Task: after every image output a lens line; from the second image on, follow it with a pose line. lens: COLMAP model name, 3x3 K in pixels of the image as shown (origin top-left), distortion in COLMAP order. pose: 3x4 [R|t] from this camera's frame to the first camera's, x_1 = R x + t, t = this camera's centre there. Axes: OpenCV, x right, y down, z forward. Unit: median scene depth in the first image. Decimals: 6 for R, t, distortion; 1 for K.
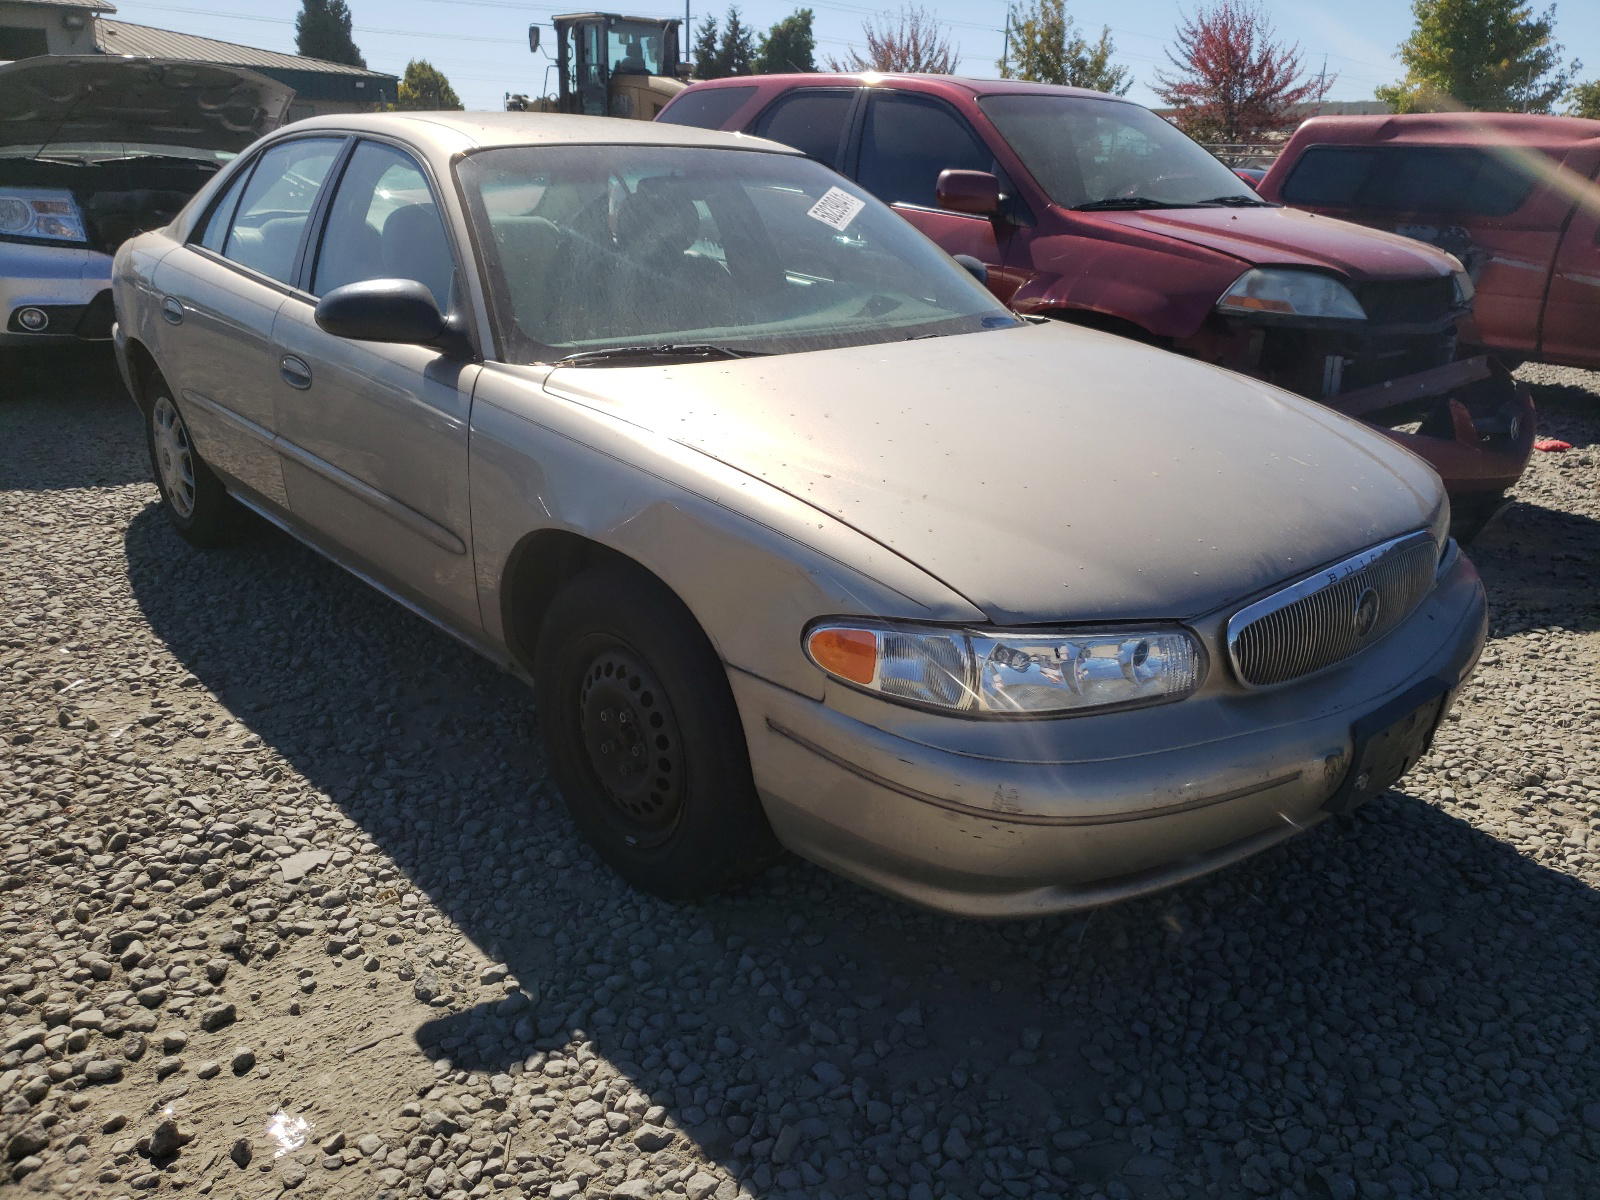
lens RADIAL K [[1238.0, 0, 800.0], [0, 1238.0, 600.0], [0, 0, 1]] dist [-0.023531, -0.004879]
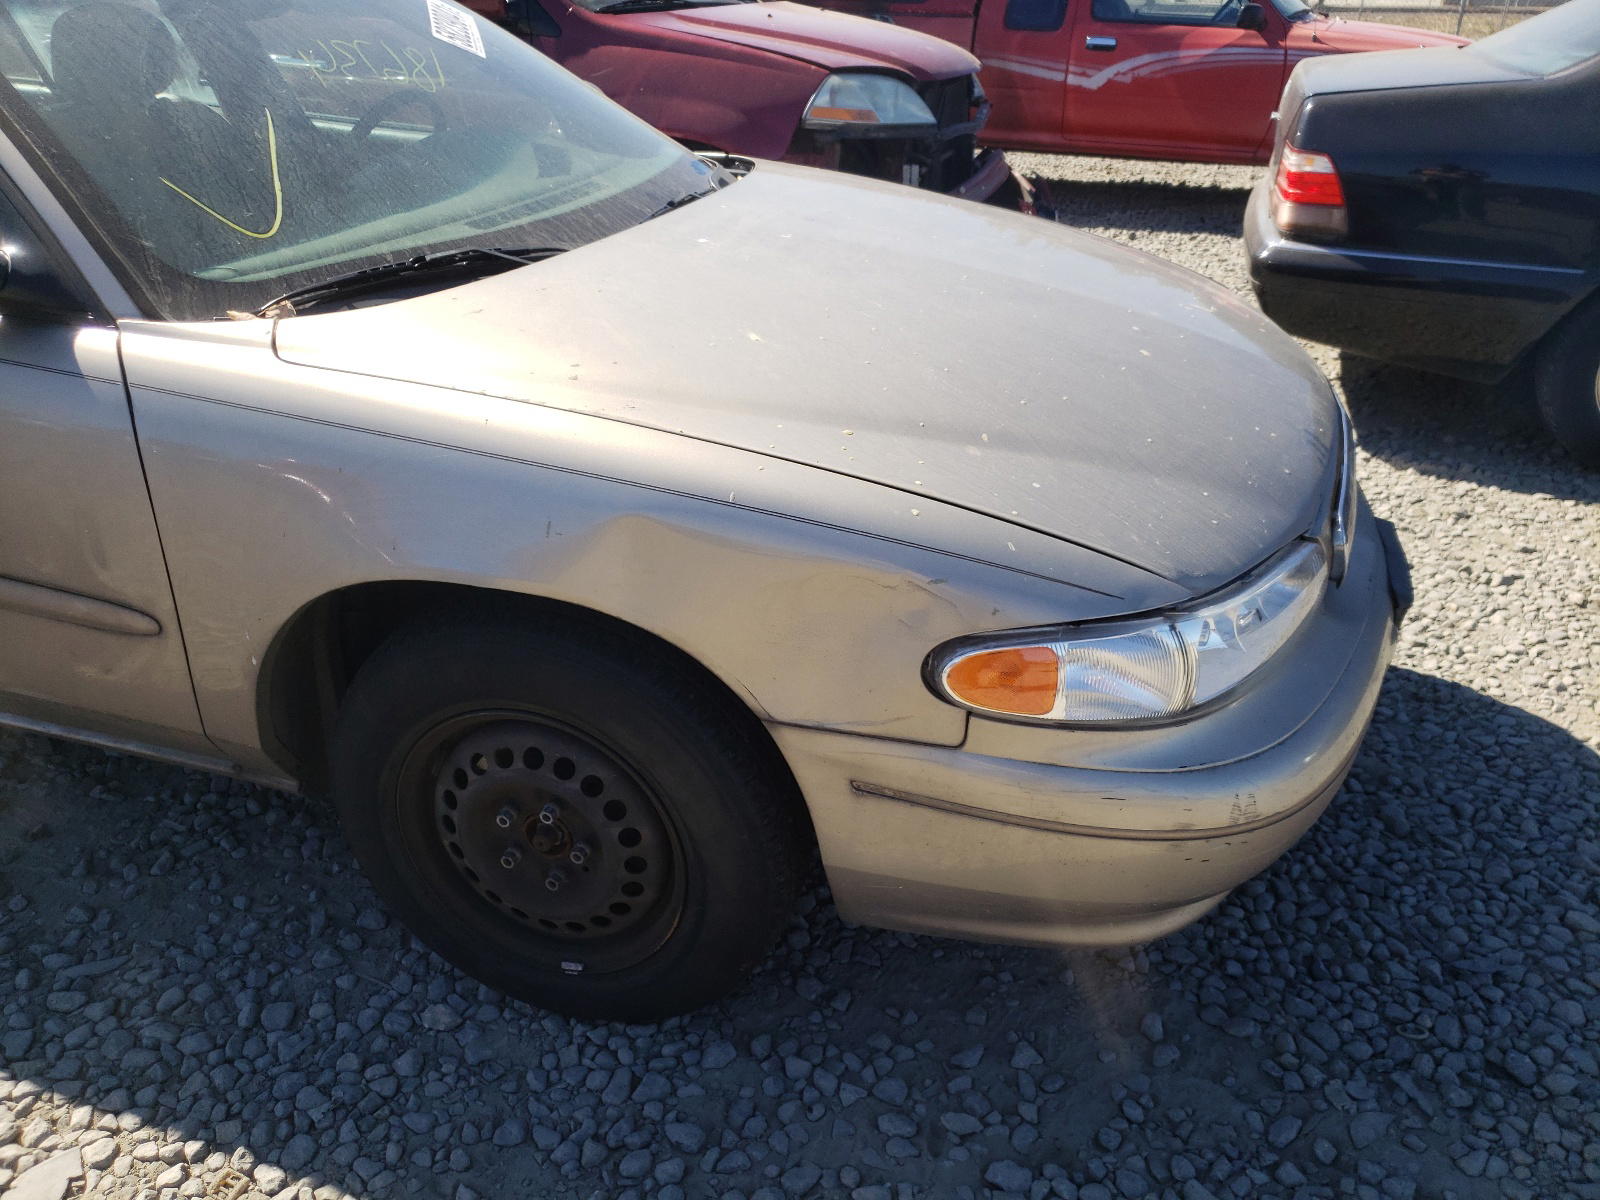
lens RADIAL K [[1238.0, 0, 800.0], [0, 1238.0, 600.0], [0, 0, 1]] dist [-0.023531, -0.004879]
pose [[0.853331, -0.245204, 0.460111, -0.283668], [0.174155, 0.965870, 0.191744, -0.119925], [-0.491424, -0.083490, 0.866910, 0.307194]]
